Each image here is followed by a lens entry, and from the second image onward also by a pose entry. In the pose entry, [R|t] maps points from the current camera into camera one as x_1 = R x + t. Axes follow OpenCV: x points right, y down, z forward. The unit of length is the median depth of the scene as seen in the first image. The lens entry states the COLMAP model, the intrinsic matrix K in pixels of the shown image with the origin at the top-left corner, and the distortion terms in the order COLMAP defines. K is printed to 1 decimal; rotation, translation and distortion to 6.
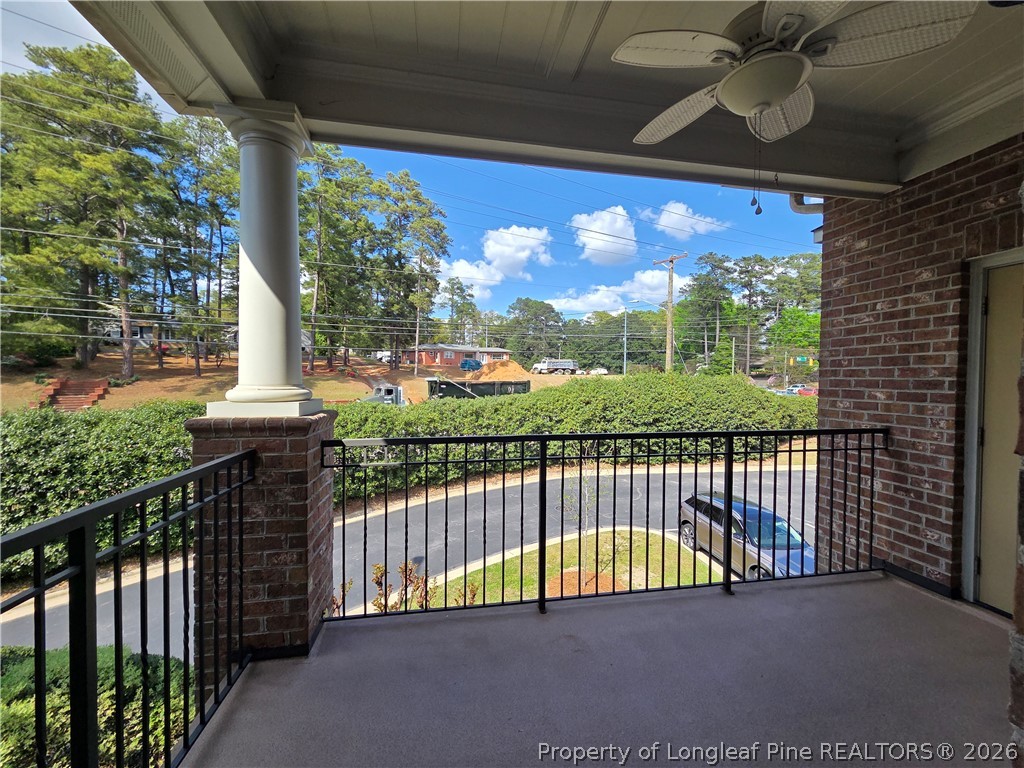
lens RADIAL K [[421.5, 0, 513.9], [0, 421.5, 383.5], [0, 0, 1]] dist [0.006355, -0.002738]
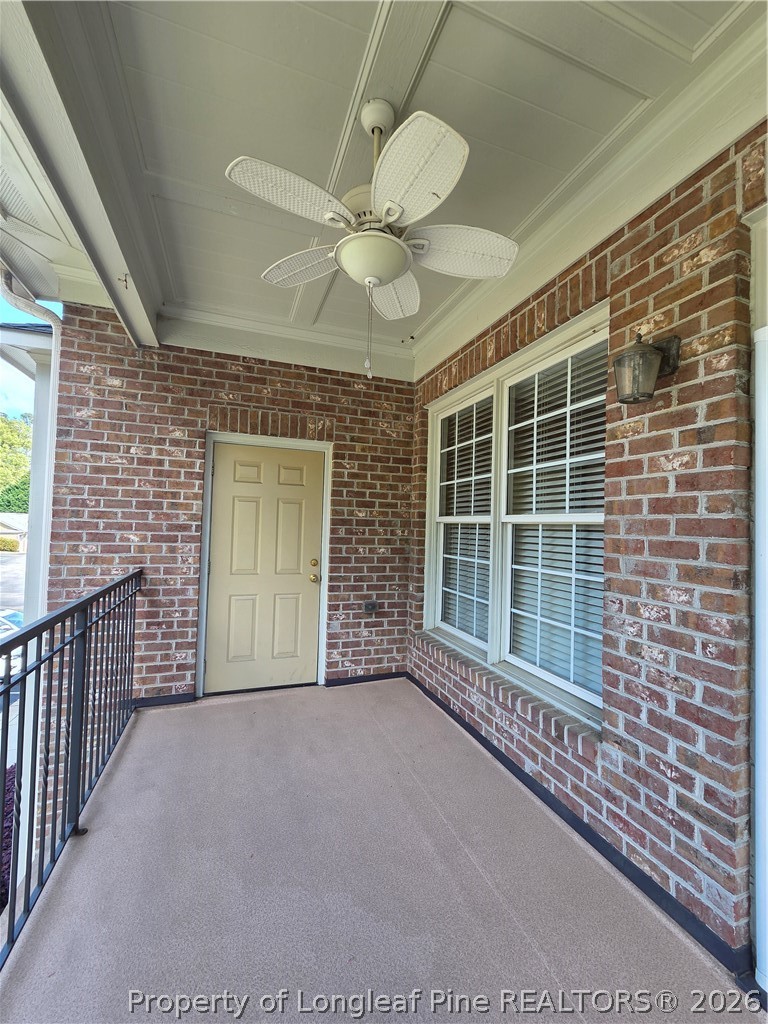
lens RADIAL K [[421.5, 0, 383.3], [0, 421.5, 516.3], [0, 0, 1]] dist [0.006355, -0.002738]
pose [[-0.168087, 0.016620, 0.985632, -0.255932], [-0.014115, 0.999715, -0.019265, -0.013477], [-0.985671, -0.017150, -0.167804, 0.615408]]
